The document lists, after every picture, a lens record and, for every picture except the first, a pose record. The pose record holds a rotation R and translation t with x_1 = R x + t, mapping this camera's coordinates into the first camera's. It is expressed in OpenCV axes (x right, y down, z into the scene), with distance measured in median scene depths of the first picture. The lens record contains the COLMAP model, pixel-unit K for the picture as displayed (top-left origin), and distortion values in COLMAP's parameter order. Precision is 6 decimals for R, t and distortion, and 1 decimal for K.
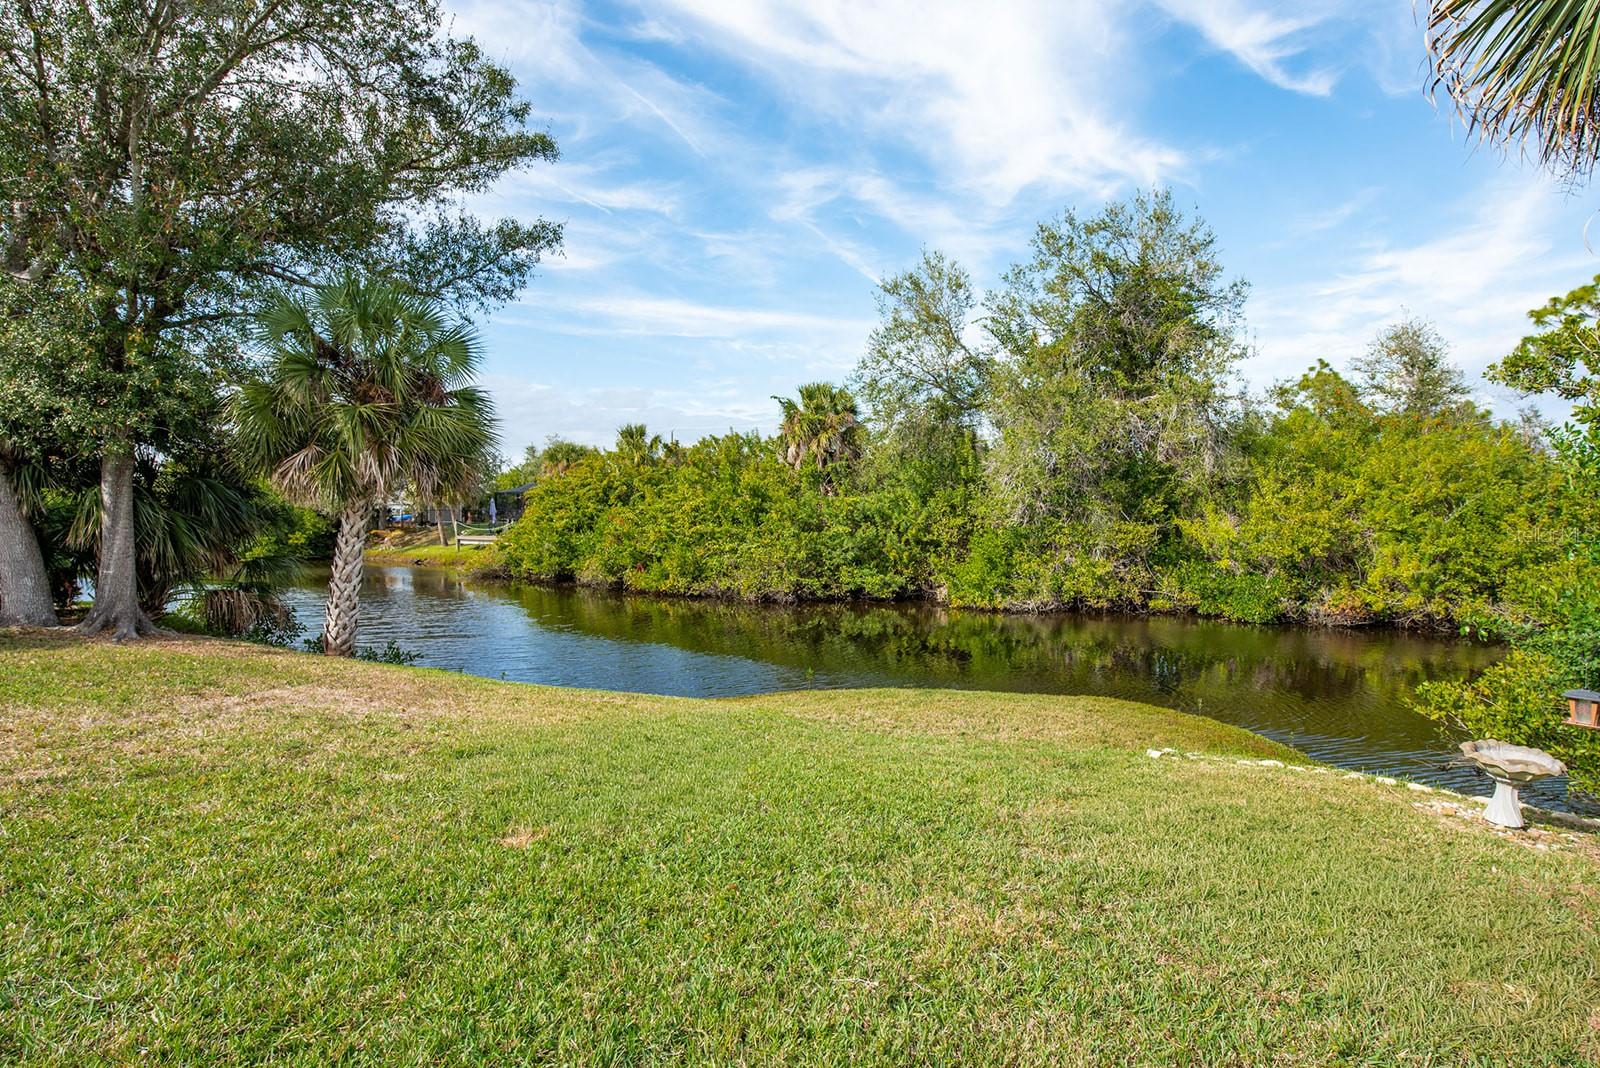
lens RADIAL K [[828.4, 0, 863.9], [0, 828.4, 556.1], [0, 0, 1]] dist [0.007881, 0.000221]
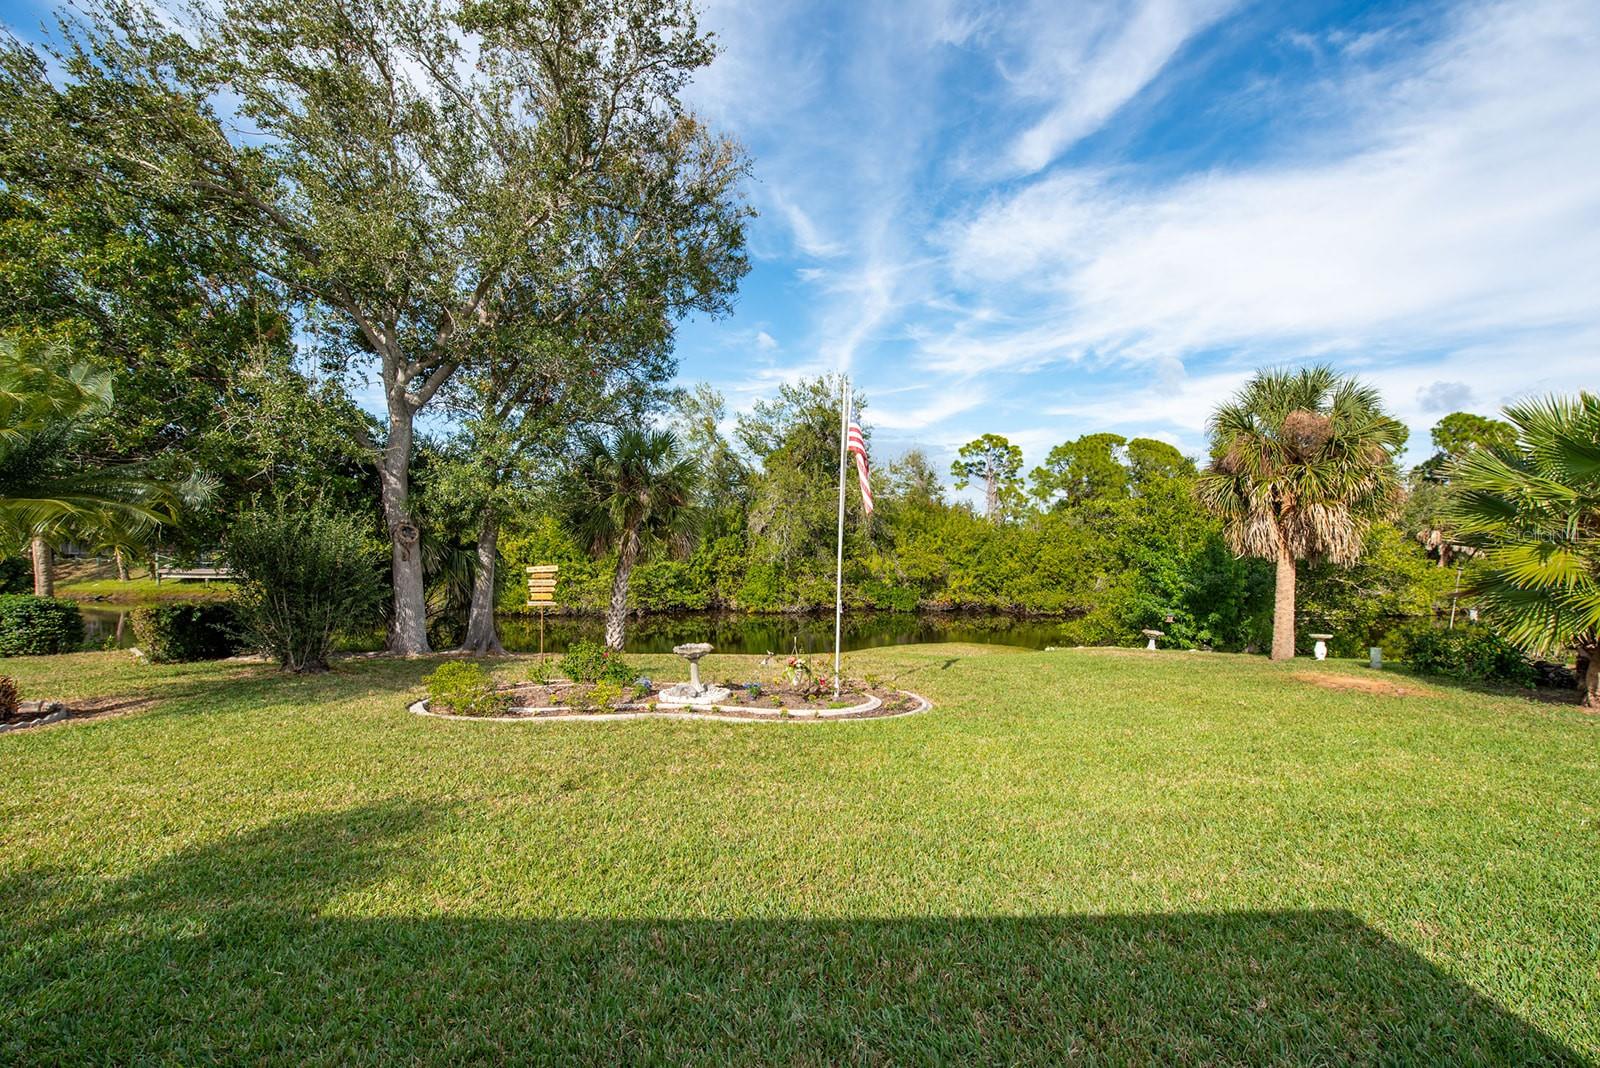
lens RADIAL K [[662.2, 0, 838.6], [0, 662.2, 539.9], [0, 0, 1]] dist [0.010230, -0.002037]
pose [[0.814377, 0.011669, 0.580219, -0.444848], [0.018156, 0.998796, -0.045571, -0.015478], [-0.580052, 0.047647, 0.813184, -0.135981]]
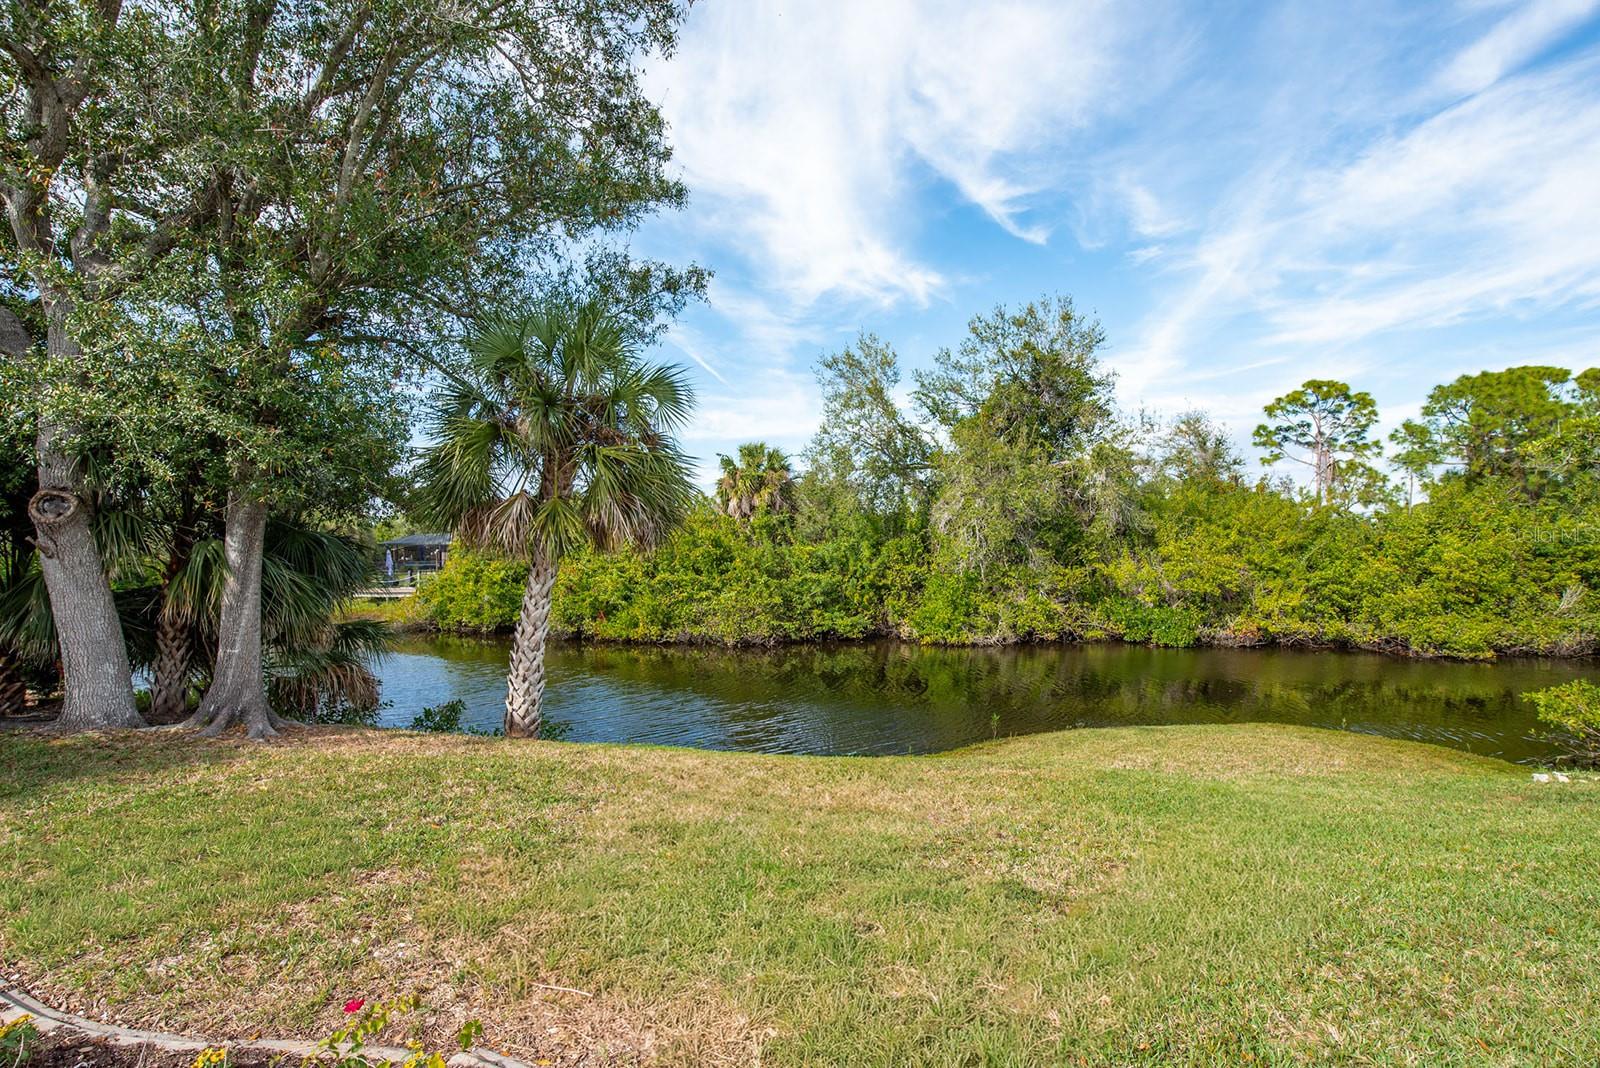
lens RADIAL K [[705.2, 0, 834.1], [0, 705.2, 541.5], [0, 0, 1]] dist [0.003512, -0.000597]
pose [[0.970038, -0.006445, 0.242869, -0.213963], [0.024911, 0.997018, -0.073039, -0.008647], [-0.241674, 0.076901, 0.967306, 0.088968]]
